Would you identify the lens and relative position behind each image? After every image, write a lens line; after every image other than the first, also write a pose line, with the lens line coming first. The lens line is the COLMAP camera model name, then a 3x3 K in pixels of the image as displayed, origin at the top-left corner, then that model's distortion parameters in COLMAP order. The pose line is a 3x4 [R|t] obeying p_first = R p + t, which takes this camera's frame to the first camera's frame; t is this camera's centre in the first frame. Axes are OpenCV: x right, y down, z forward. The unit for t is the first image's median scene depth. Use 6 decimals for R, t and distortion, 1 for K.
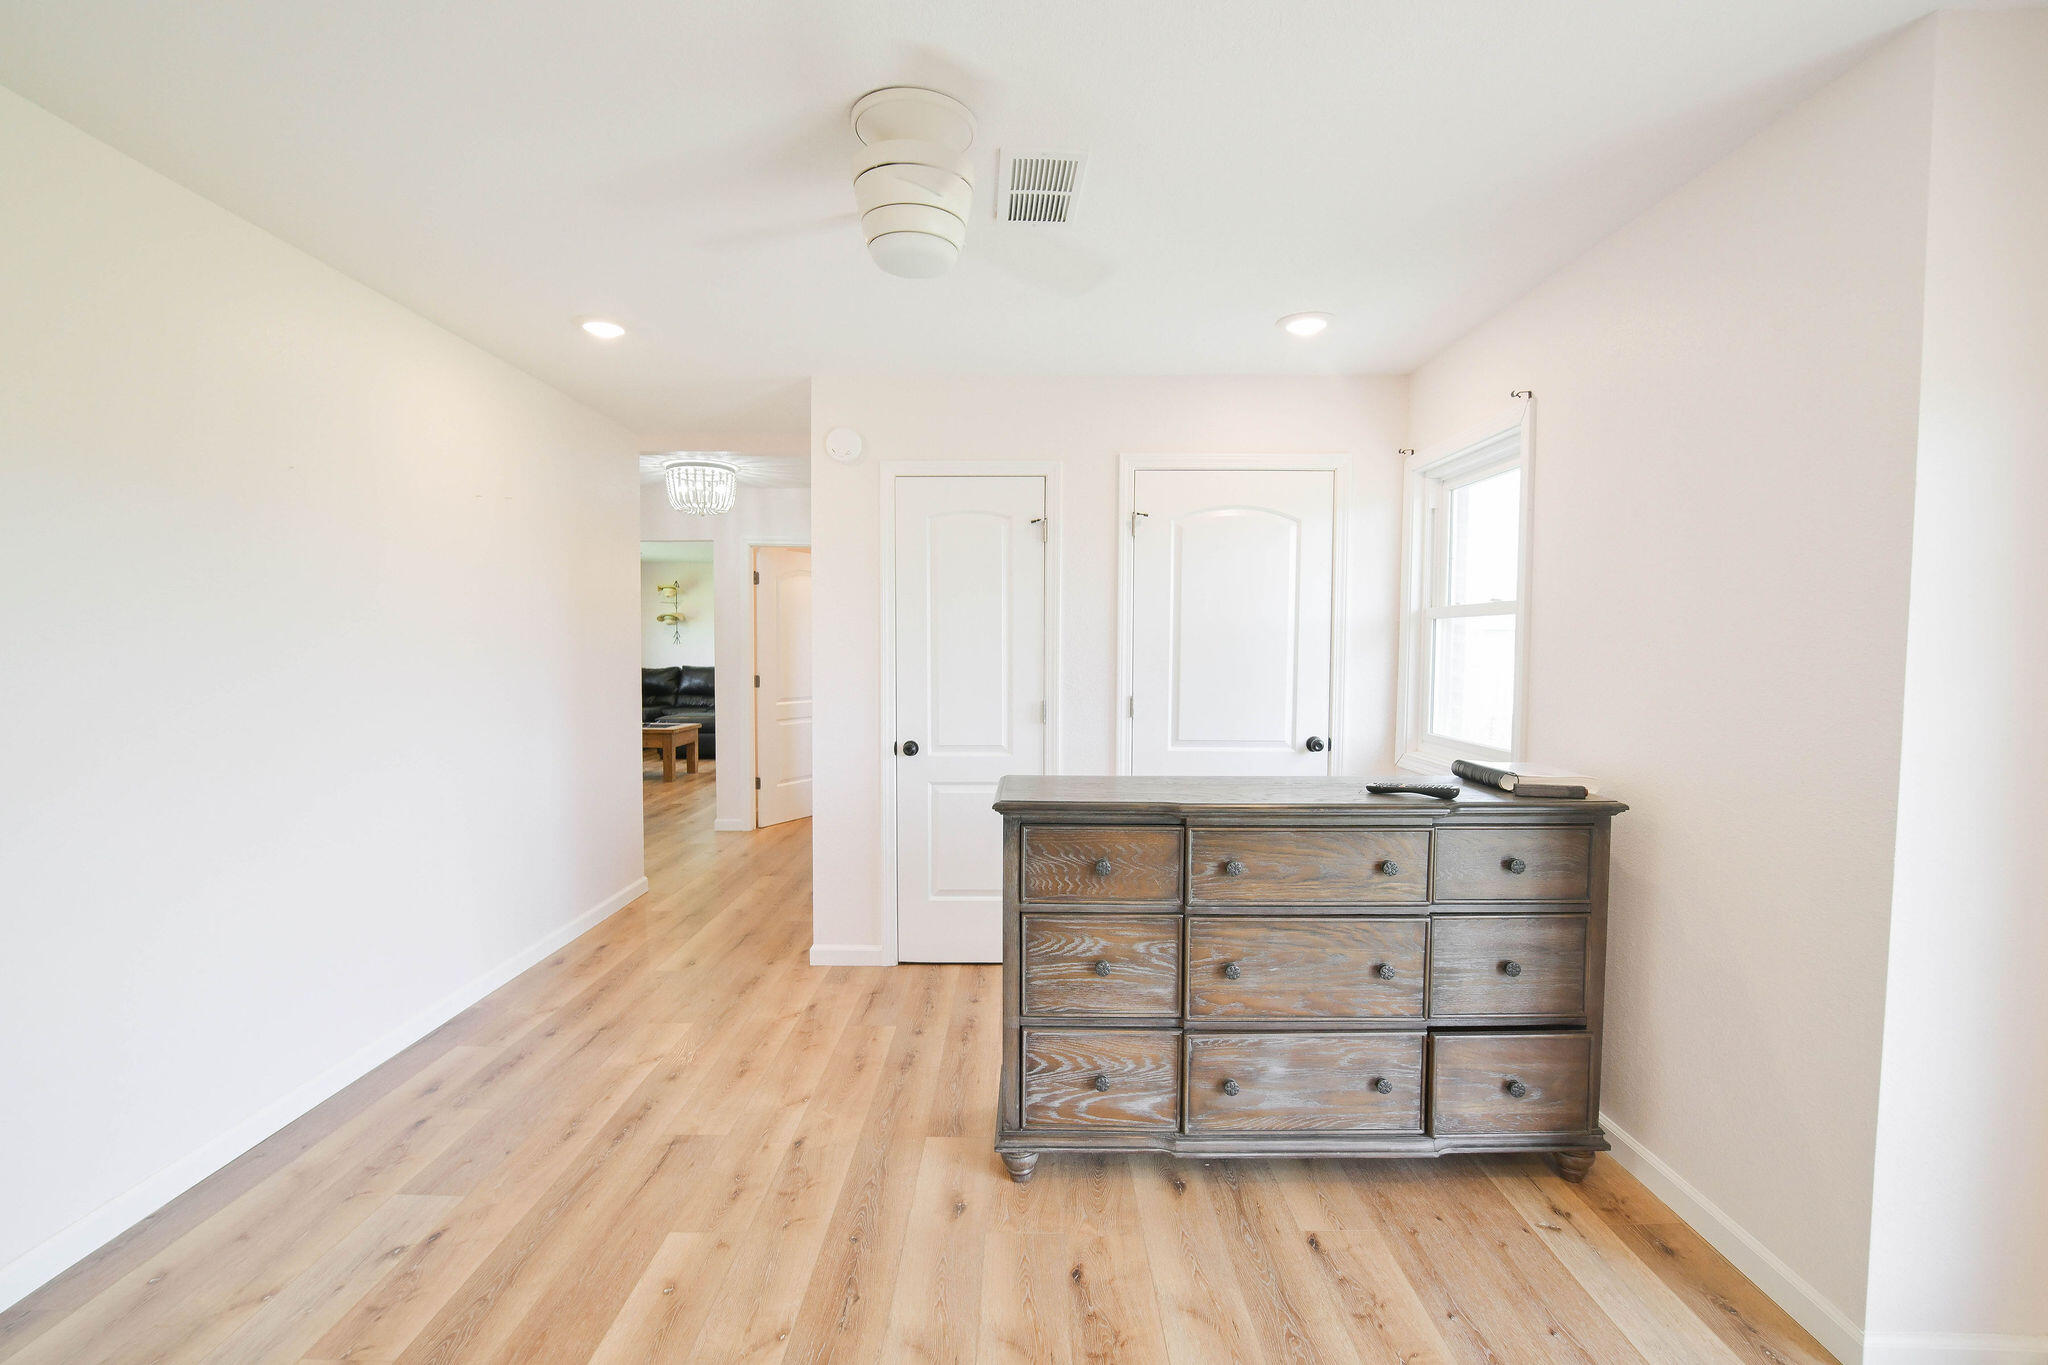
lens RADIAL K [[867.9, 0, 1024.0], [0, 867.9, 682.5], [0, 0, 1]] dist [-0.001240, -0.000147]
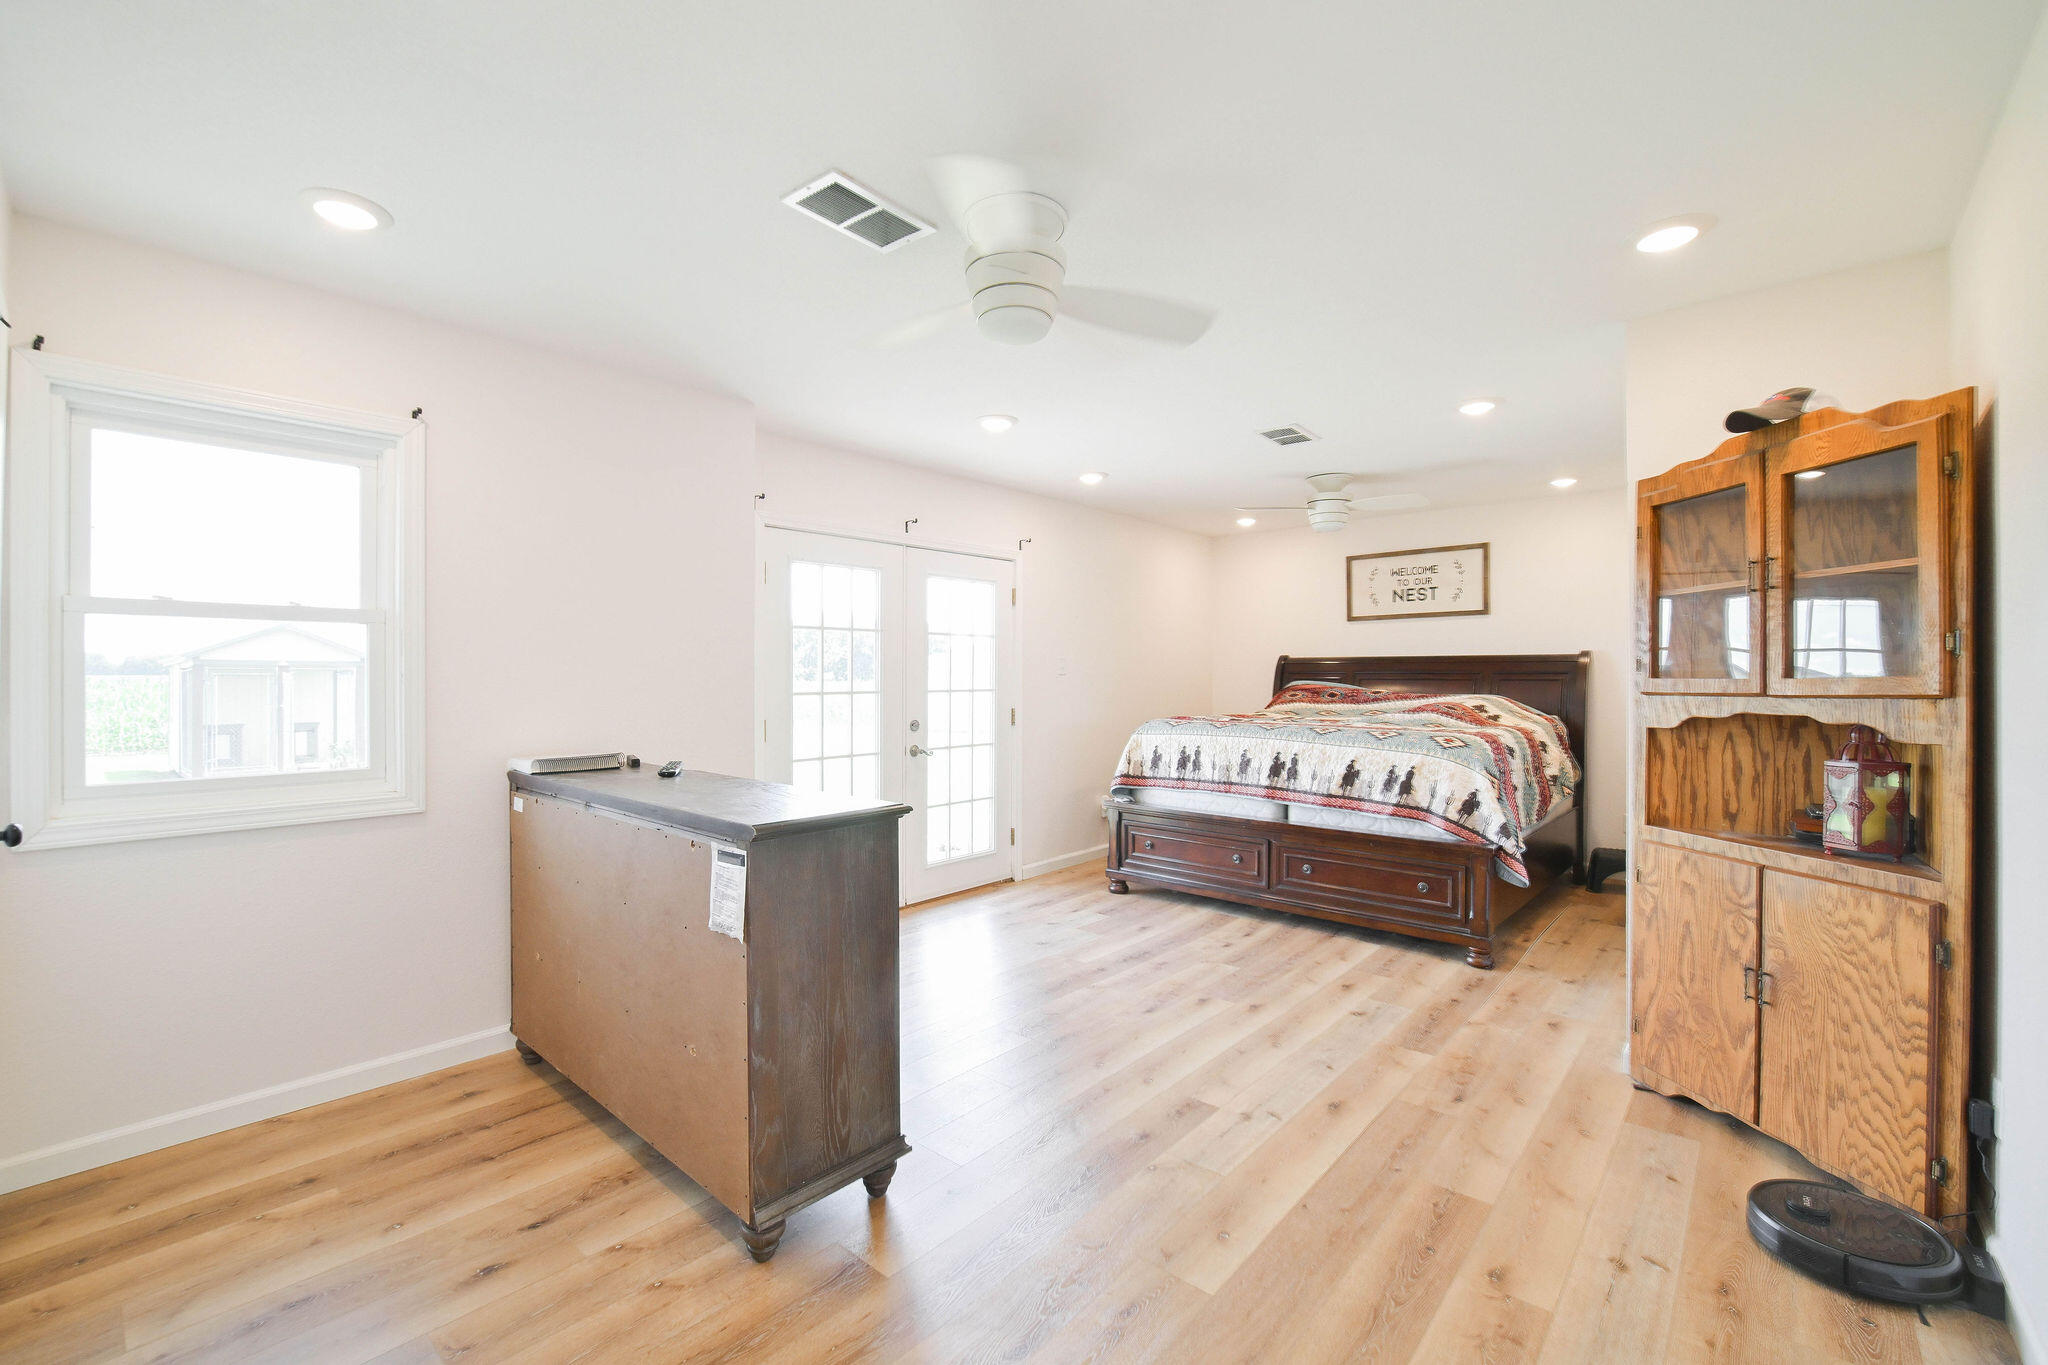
lens RADIAL K [[867.9, 0, 1024.0], [0, 867.9, 682.5], [0, 0, 1]] dist [-0.001240, -0.000147]
pose [[-0.754477, -0.001509, 0.656325, -0.877487], [0.037510, 0.998264, 0.045415, -0.046936], [-0.655254, 0.058883, -0.753111, 1.826317]]
